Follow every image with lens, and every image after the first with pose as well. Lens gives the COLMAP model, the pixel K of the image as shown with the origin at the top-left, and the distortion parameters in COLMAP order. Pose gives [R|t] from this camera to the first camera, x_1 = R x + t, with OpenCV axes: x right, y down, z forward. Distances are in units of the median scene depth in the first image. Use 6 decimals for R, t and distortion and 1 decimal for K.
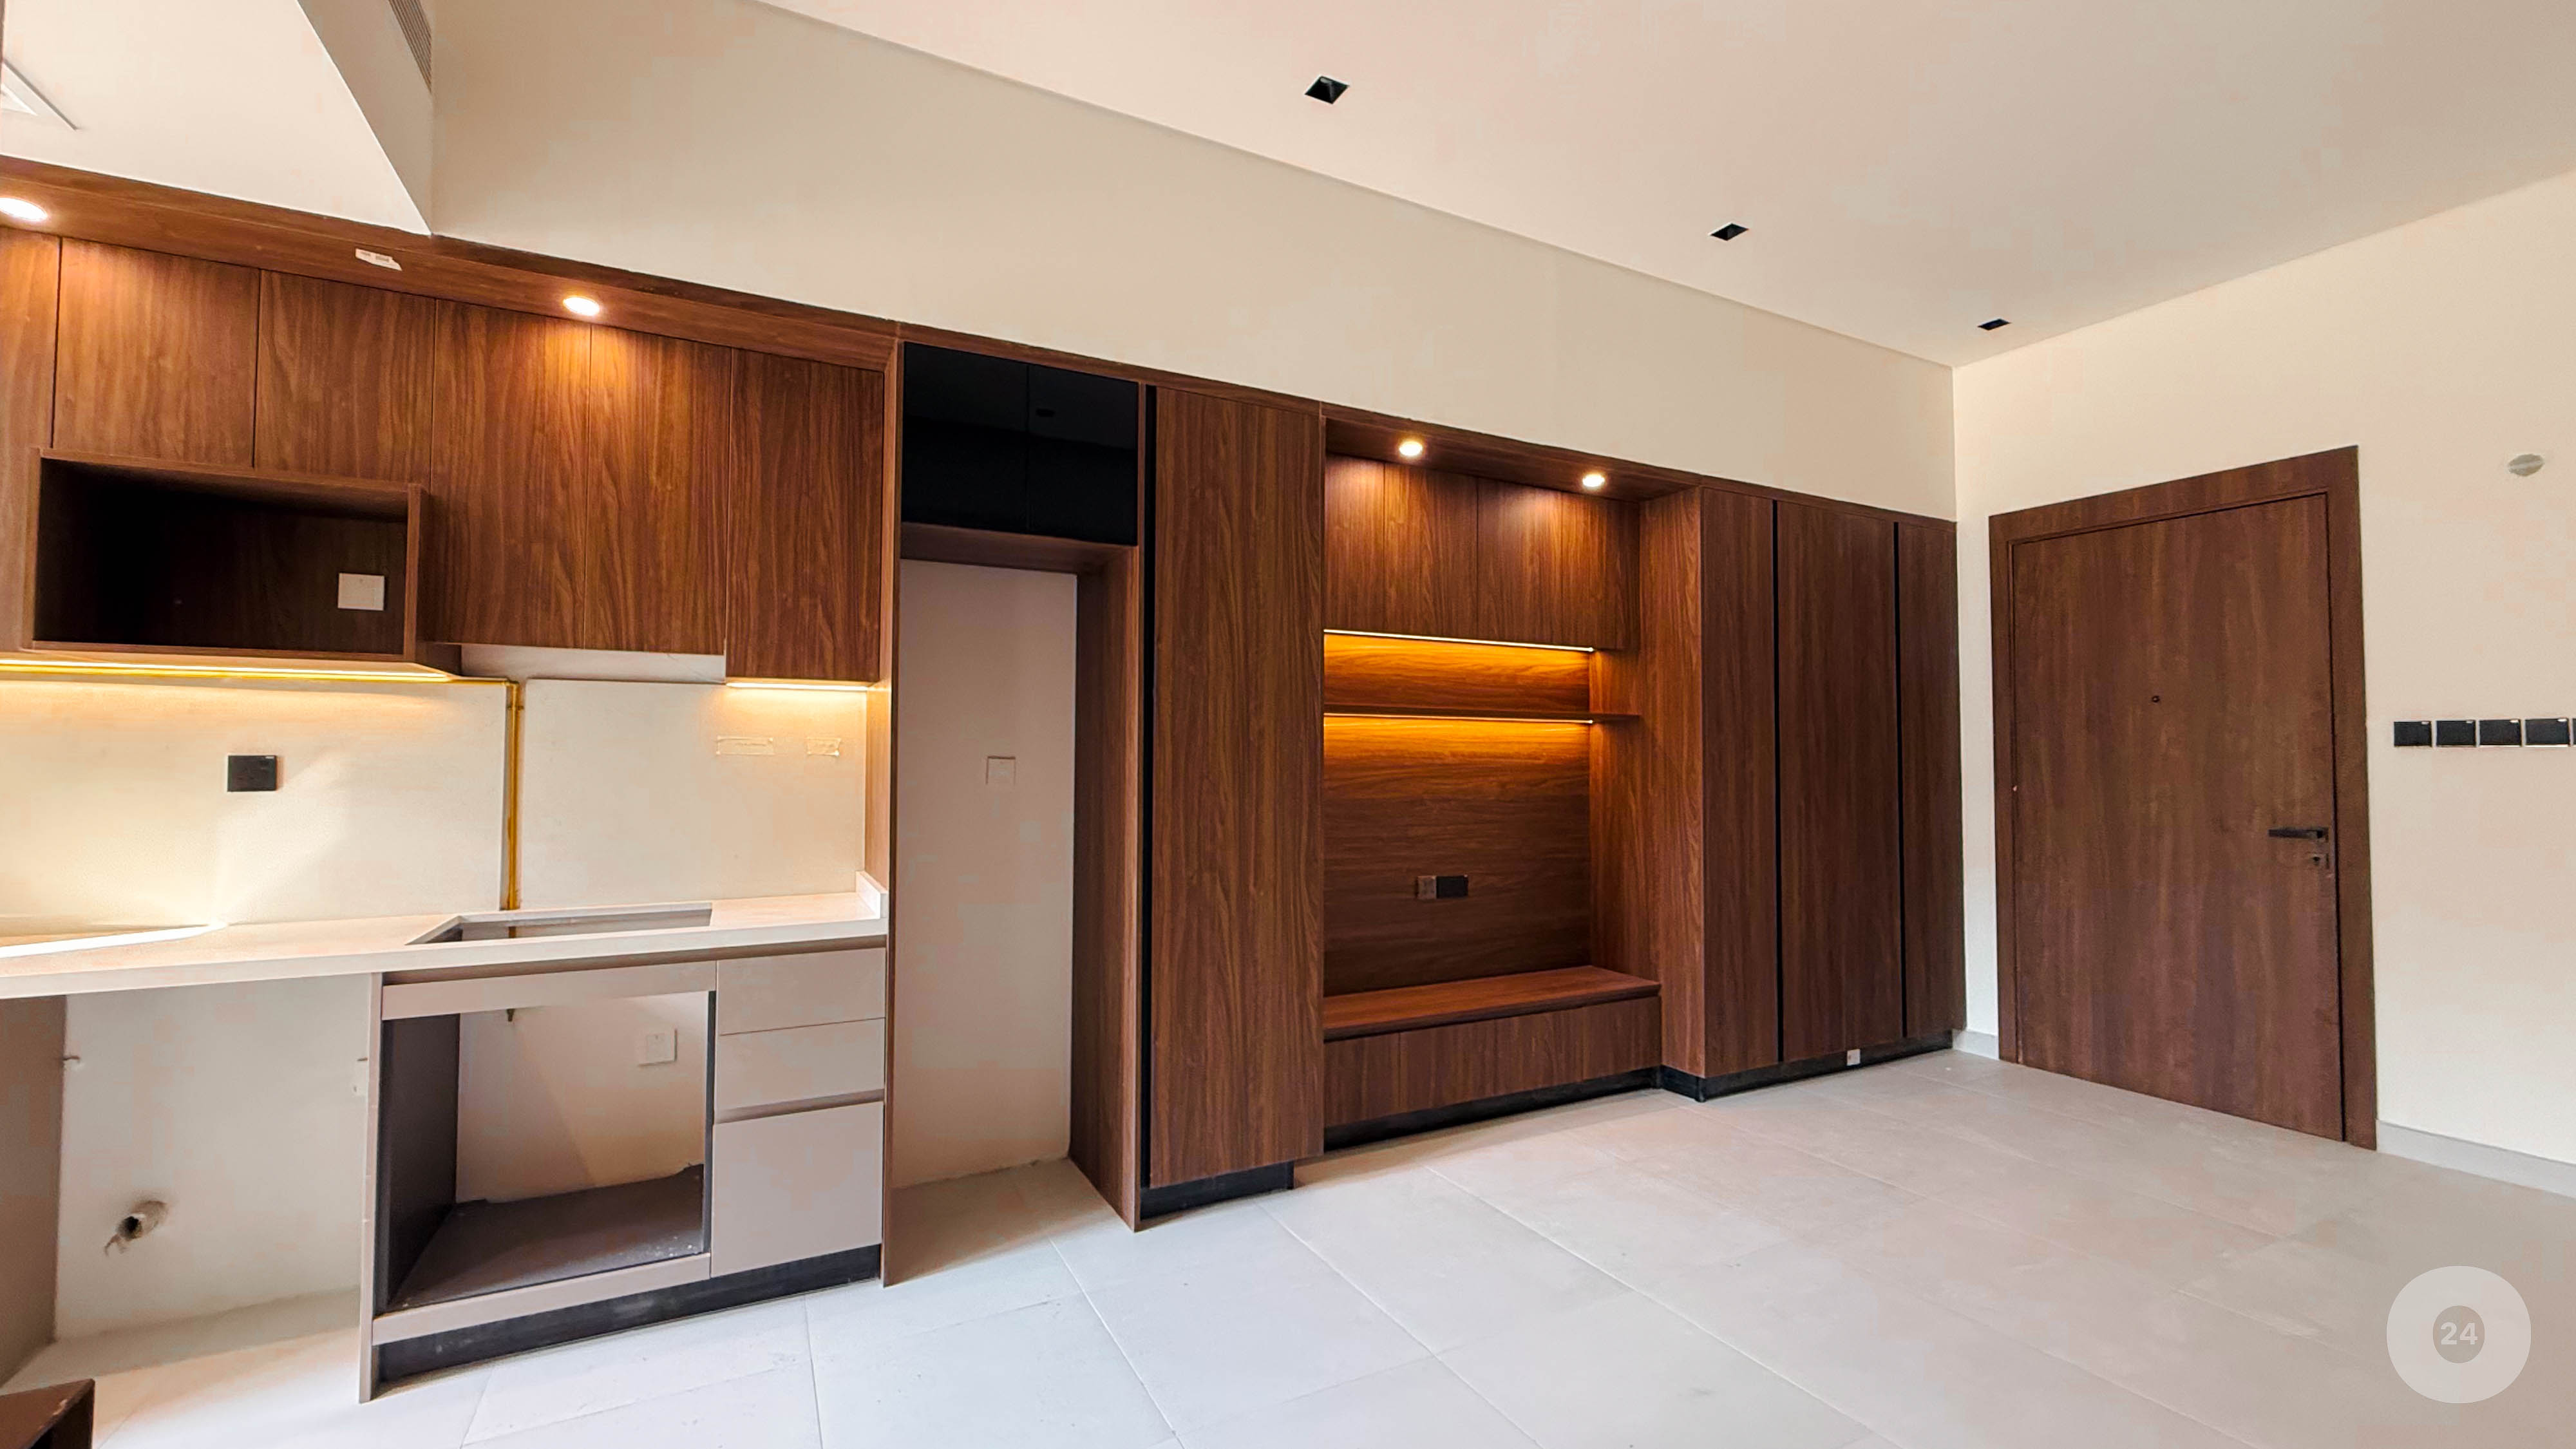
lens RADIAL K [[1031.7, 0, 1289.8], [0, 1031.7, 725.3], [0, 0, 1]] dist [0.000174, -0.000585]
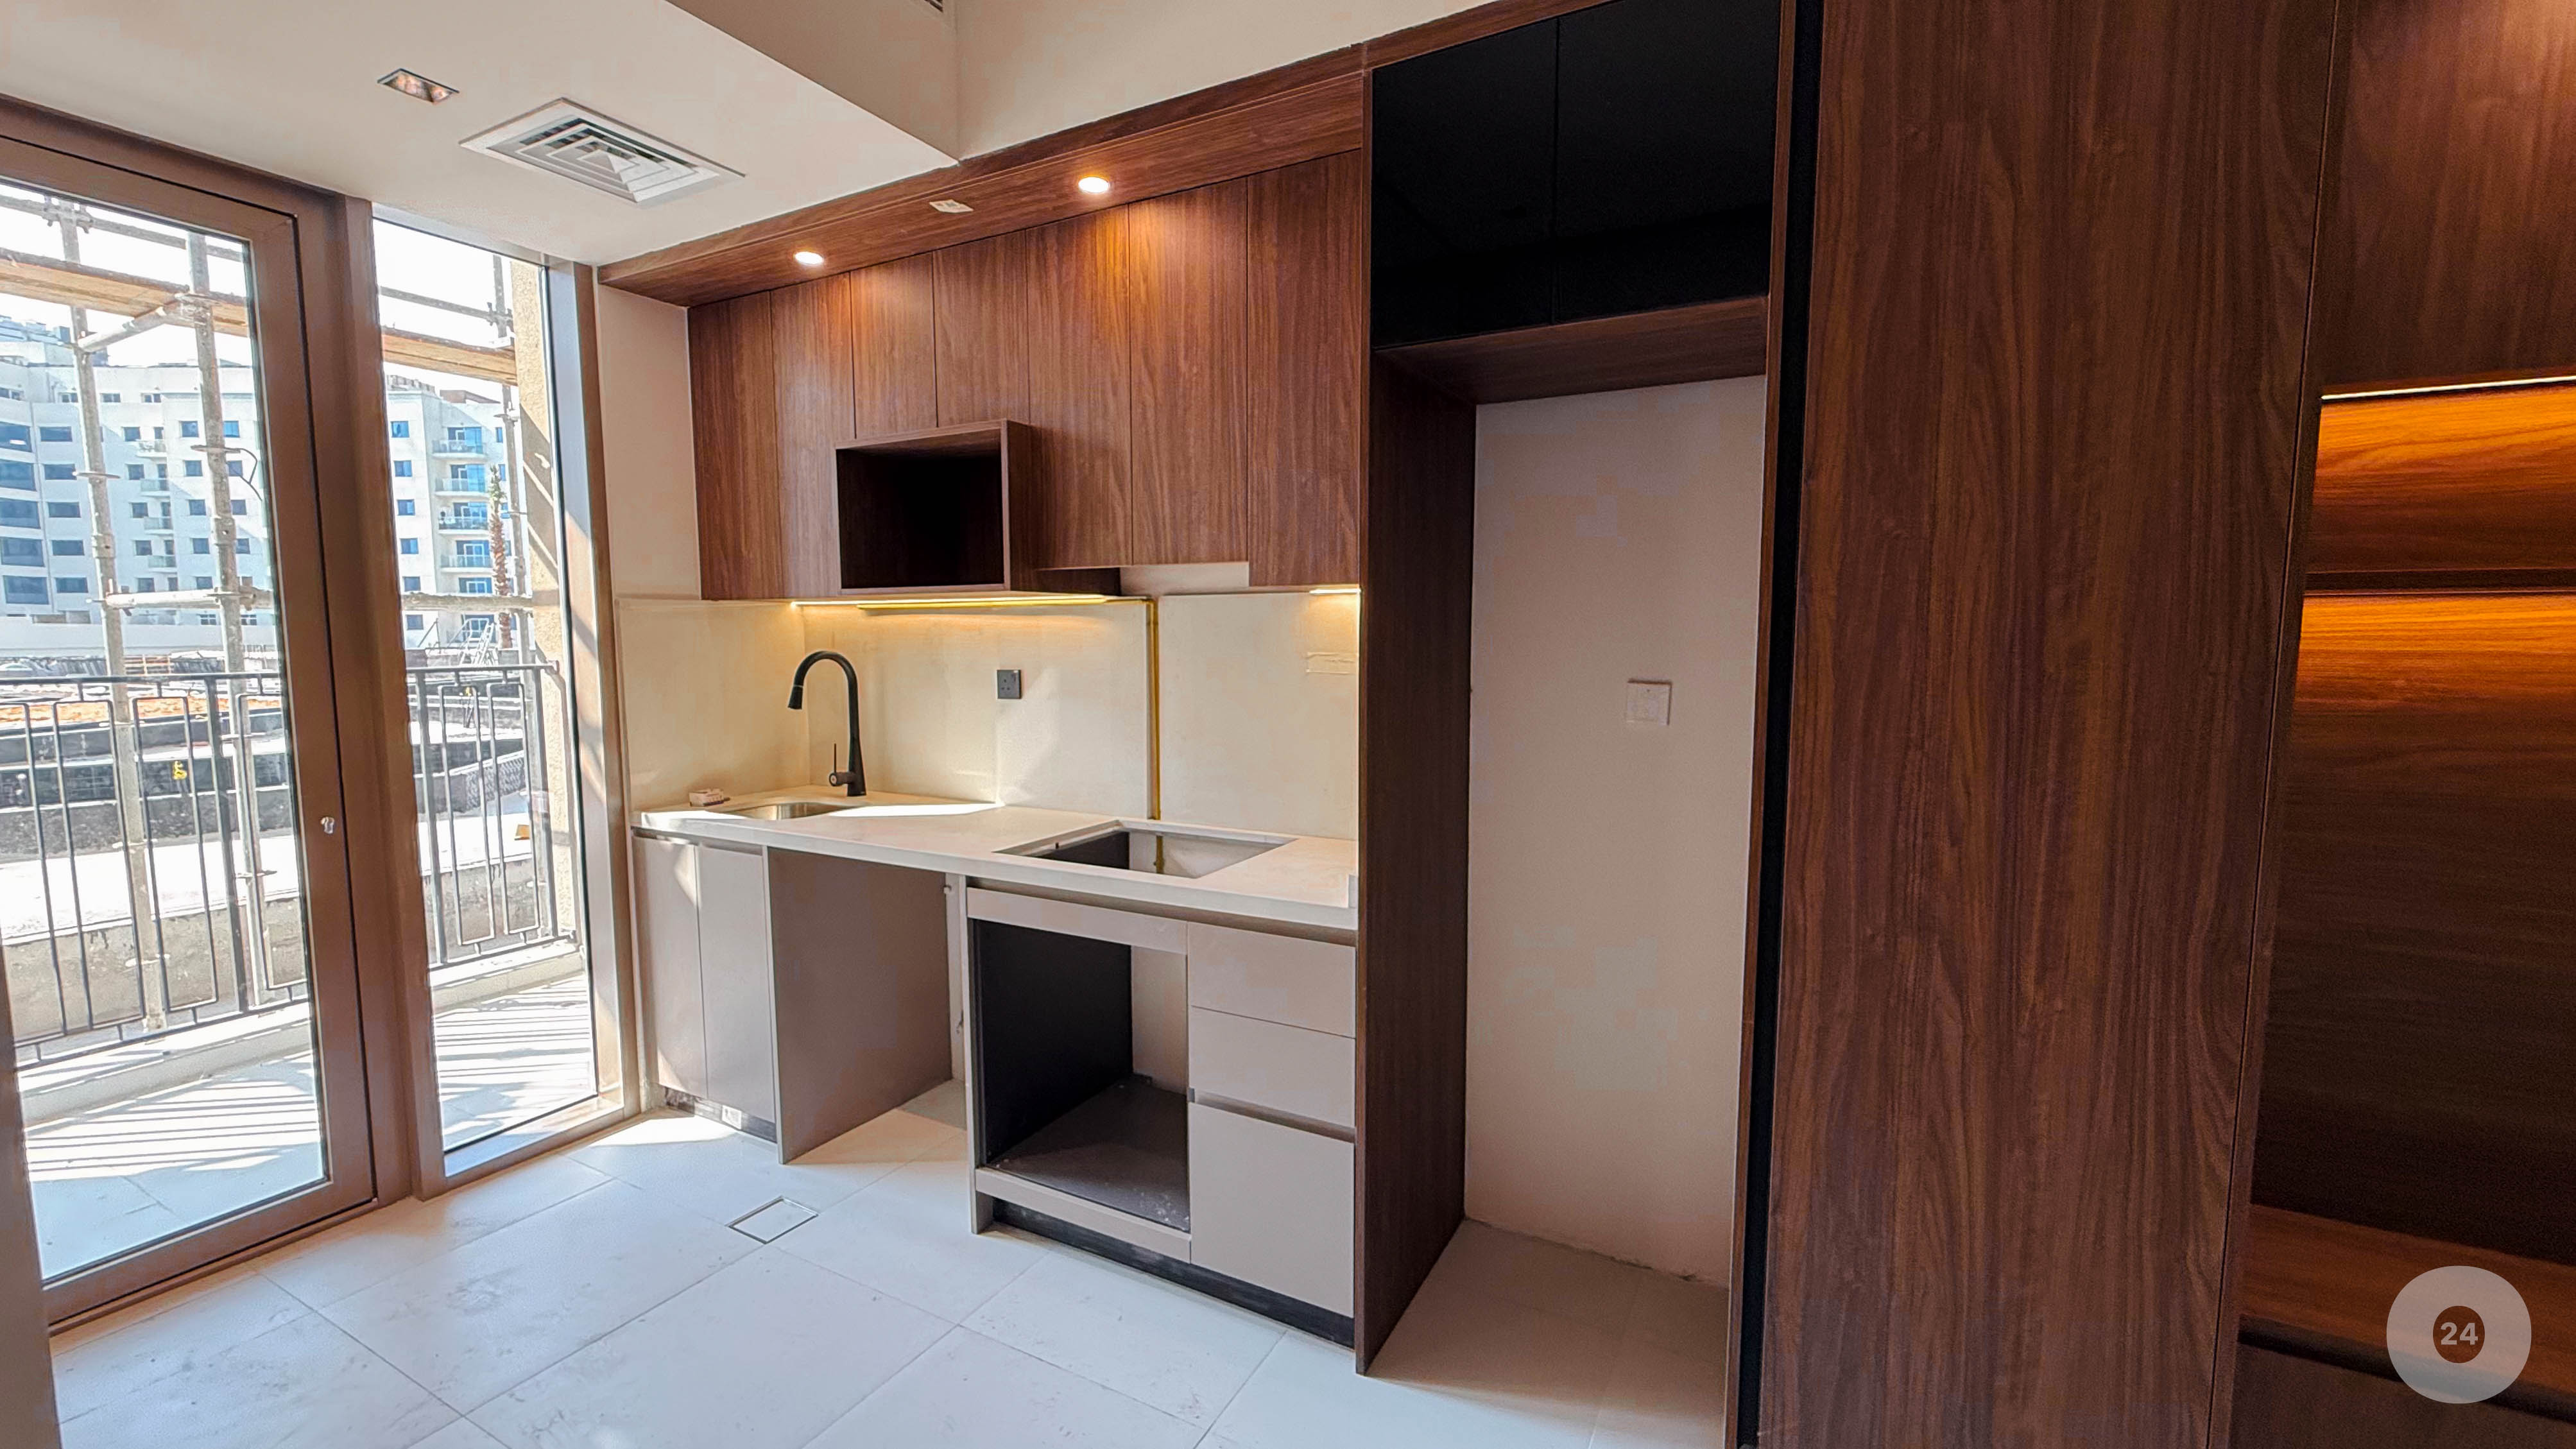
lens RADIAL K [[1031.6, 0, 1287.9], [0, 1031.6, 724.9], [0, 0, 1]] dist [0.000174, -0.000585]
pose [[0.558198, 0.071013, -0.826663, 0.174433], [0.031055, 0.993844, 0.106343, -0.023160], [0.829127, -0.085033, 0.552556, 0.538932]]
